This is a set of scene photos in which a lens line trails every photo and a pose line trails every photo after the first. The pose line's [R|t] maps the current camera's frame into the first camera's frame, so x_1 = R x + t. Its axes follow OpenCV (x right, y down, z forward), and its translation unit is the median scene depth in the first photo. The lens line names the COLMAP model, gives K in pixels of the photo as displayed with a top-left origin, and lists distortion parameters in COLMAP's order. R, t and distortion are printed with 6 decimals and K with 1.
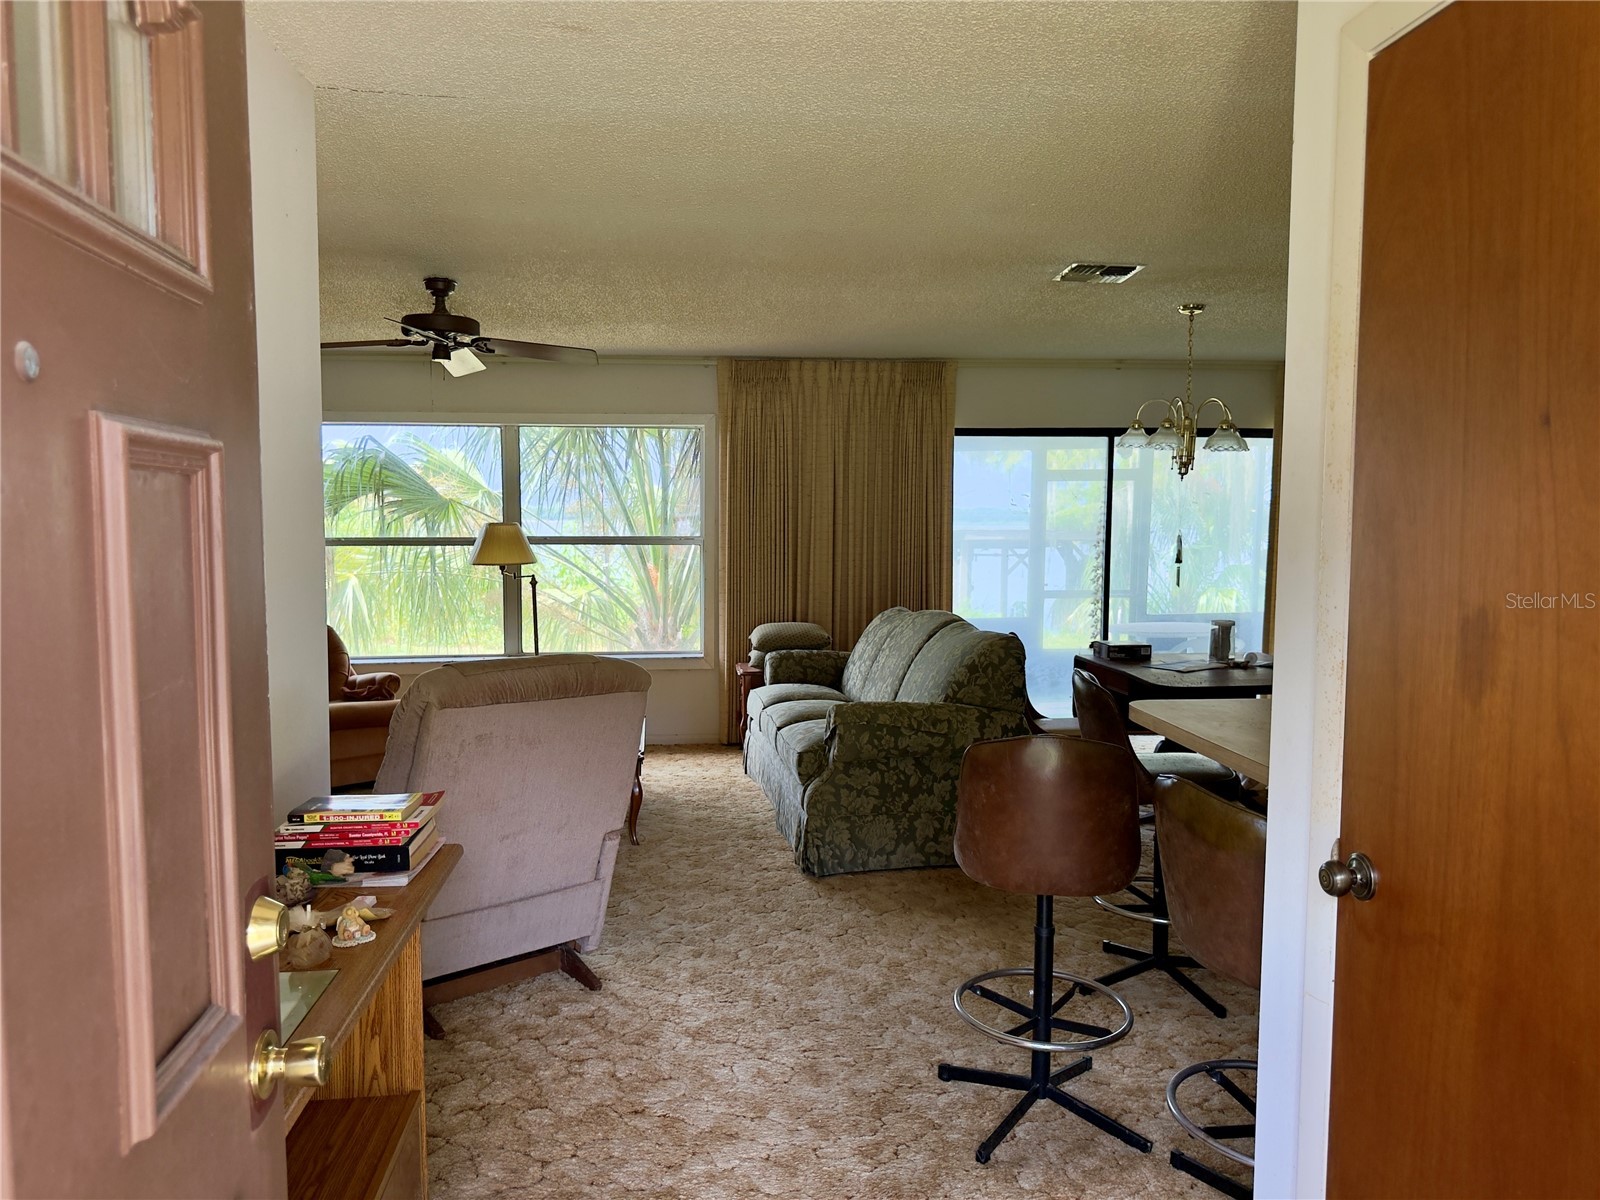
lens RADIAL K [[1123.1, 0, 806.7], [0, 1123.1, 624.0], [0, 0, 1]] dist [0.049734, -0.065811]
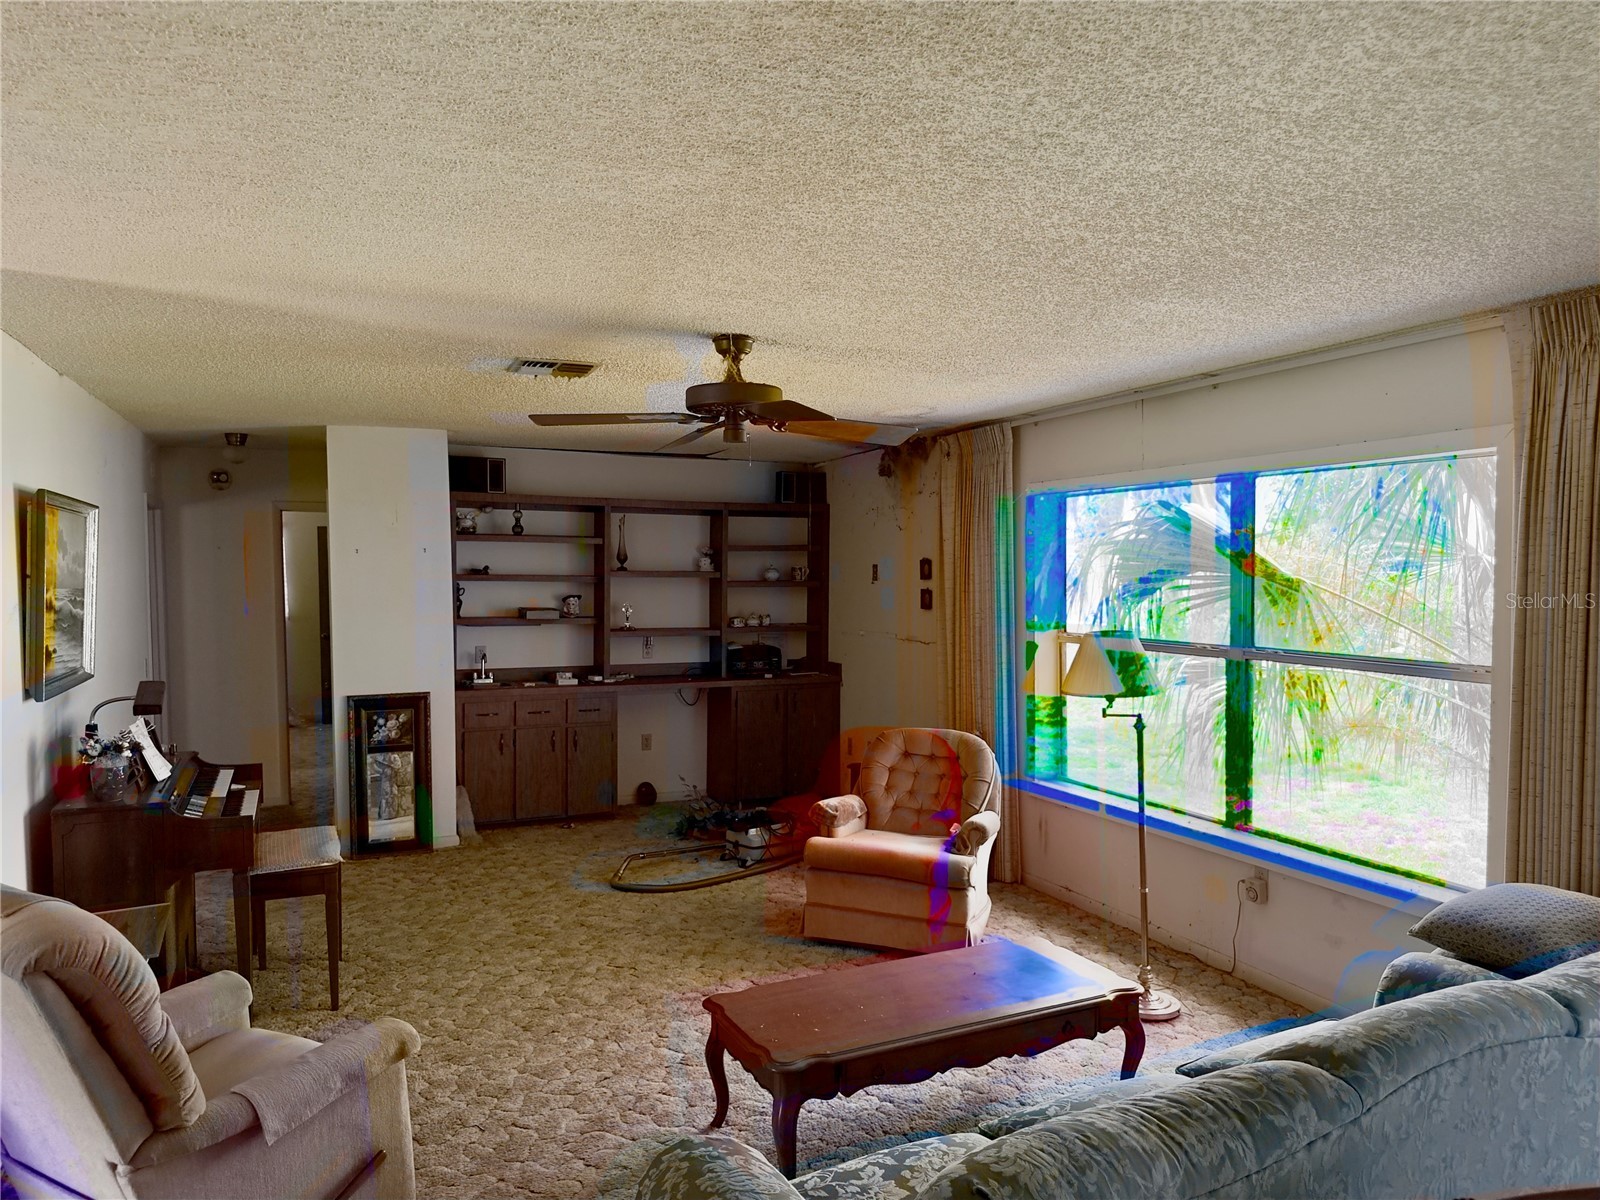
lens RADIAL K [[1123.1, 0, 805.2], [0, 1123.1, 601.7], [0, 0, 1]] dist [0.049734, -0.065811]
pose [[0.316906, 0.035195, -0.947804, 0.347420], [-0.068412, 0.997557, 0.014169, -0.113363], [0.945987, 0.060351, 0.318539, 0.666971]]
